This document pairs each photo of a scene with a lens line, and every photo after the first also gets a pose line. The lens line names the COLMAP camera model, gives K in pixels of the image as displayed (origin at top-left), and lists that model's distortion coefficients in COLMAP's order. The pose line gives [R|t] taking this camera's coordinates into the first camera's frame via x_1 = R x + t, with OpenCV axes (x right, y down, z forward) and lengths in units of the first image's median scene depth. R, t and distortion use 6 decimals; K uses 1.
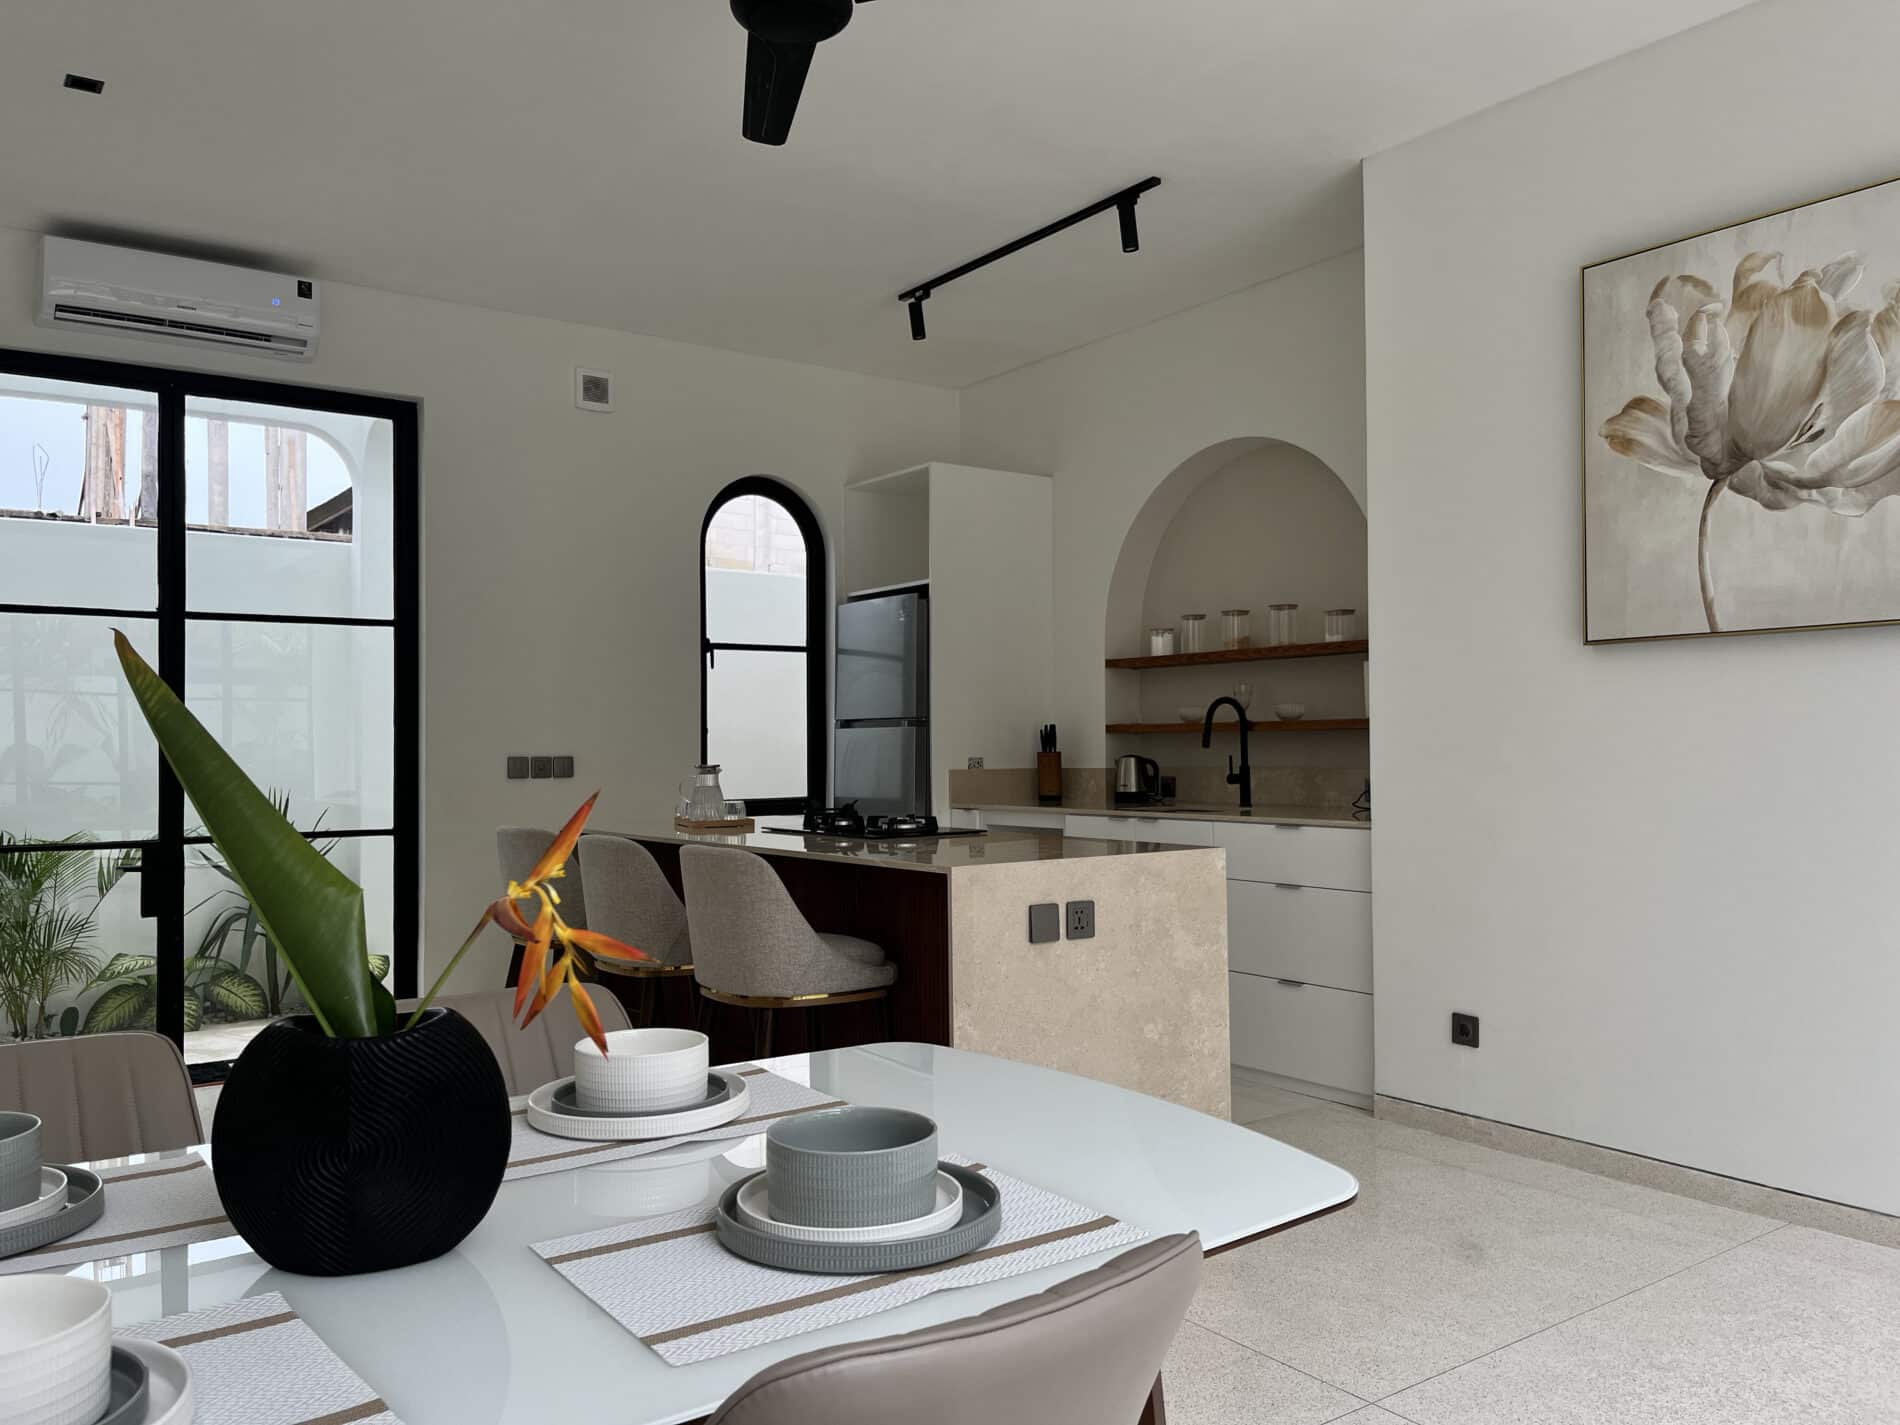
lens RADIAL K [[1431.9, 0, 949.8], [0, 1431.9, 719.8], [0, 0, 1]] dist [0.052246, -0.081600]
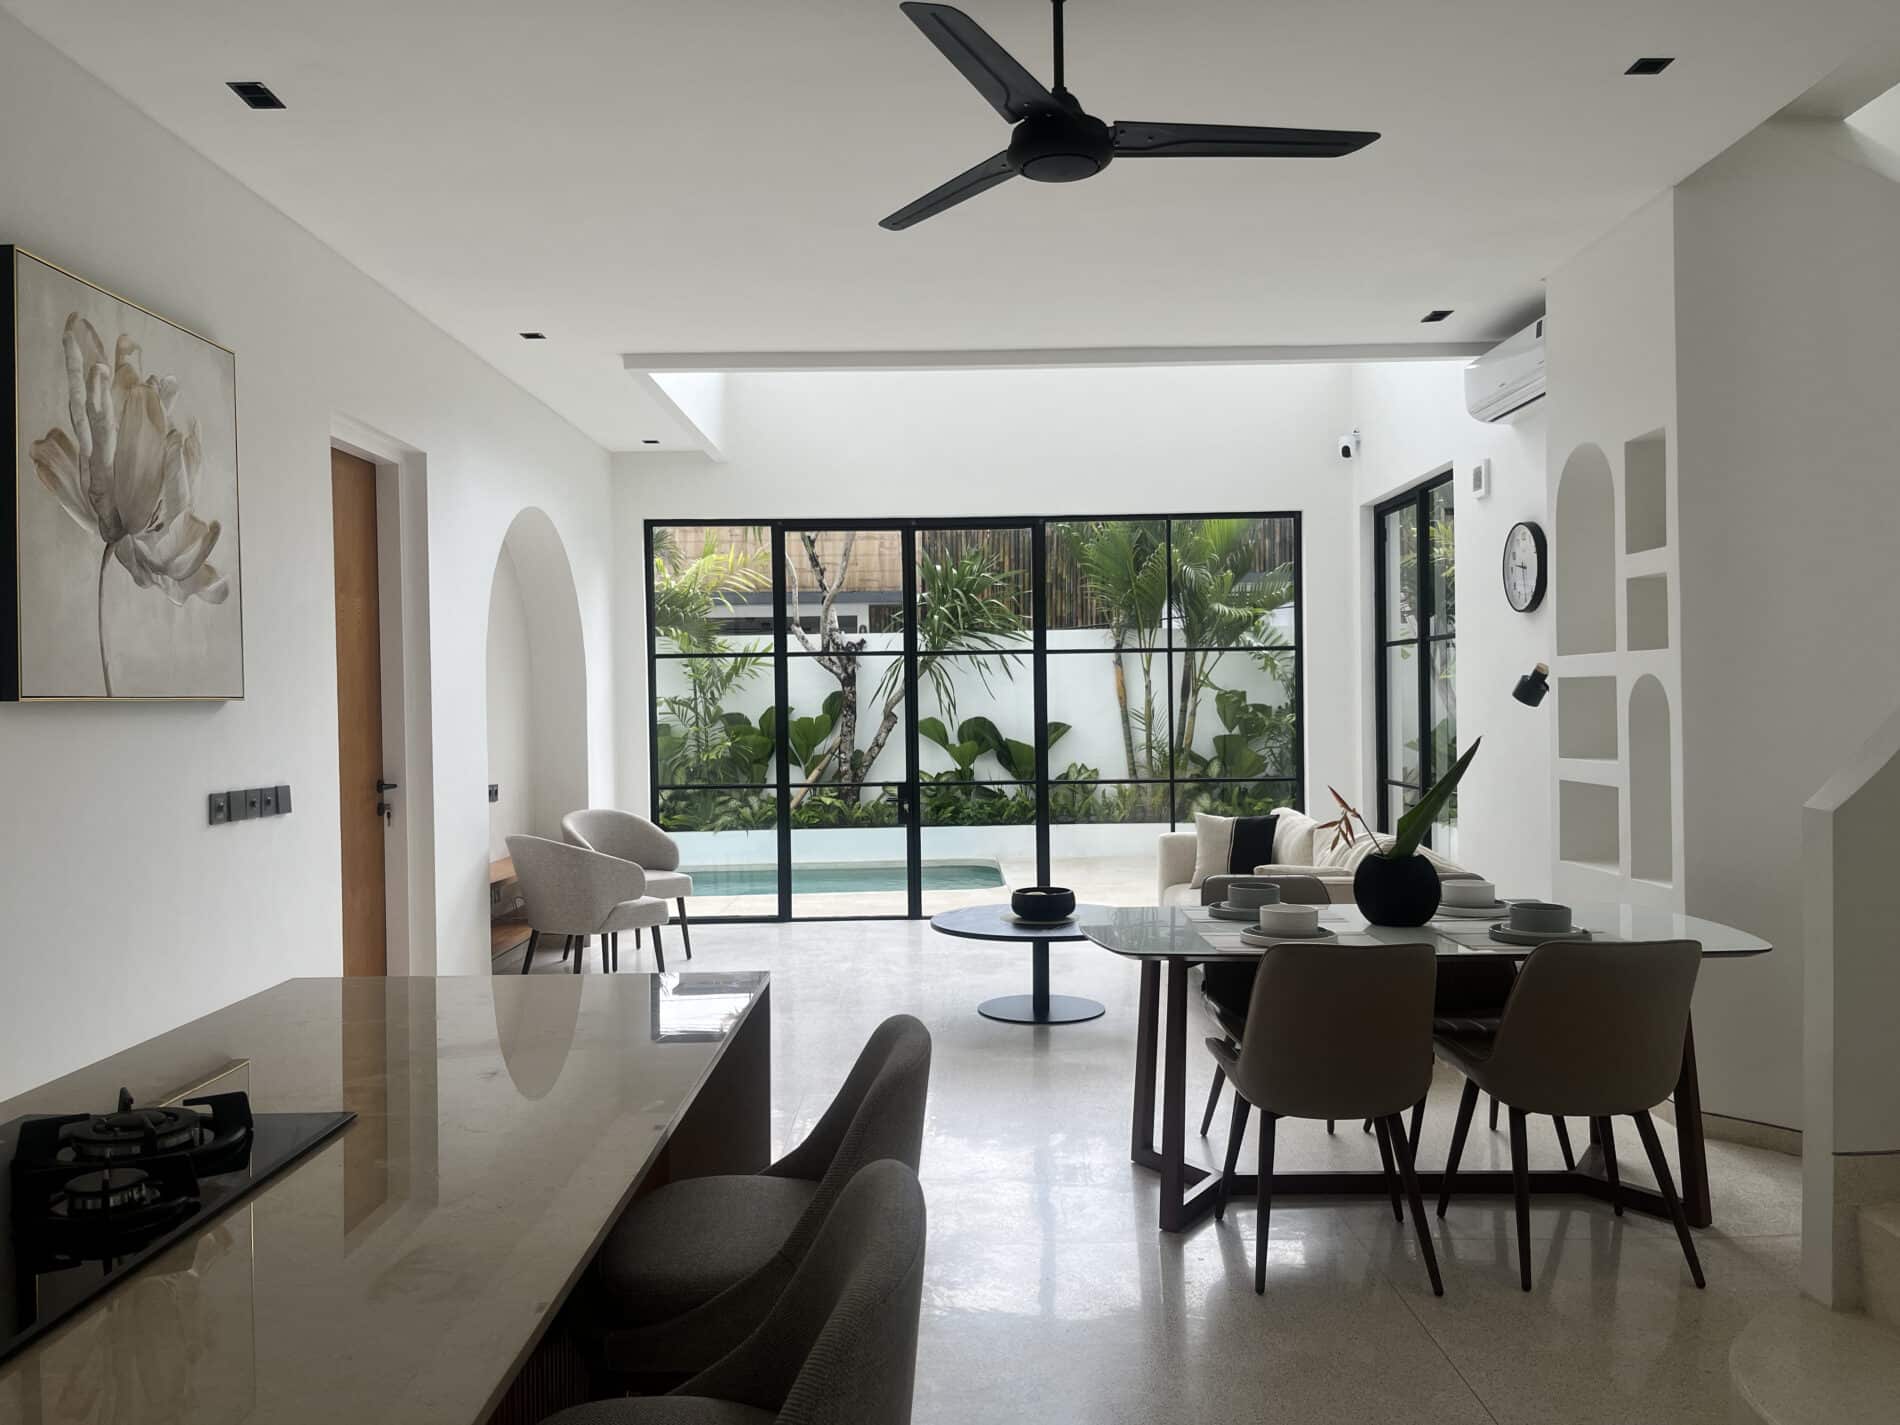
lens RADIAL K [[1431.9, 0, 948.5], [0, 1431.9, 731.2], [0, 0, 1]] dist [0.052246, -0.081600]
pose [[-0.807597, 0.008679, 0.589671, -0.343579], [0.011099, 0.999938, 0.000484, -0.020593], [-0.589630, 0.006935, -0.807644, 0.965245]]
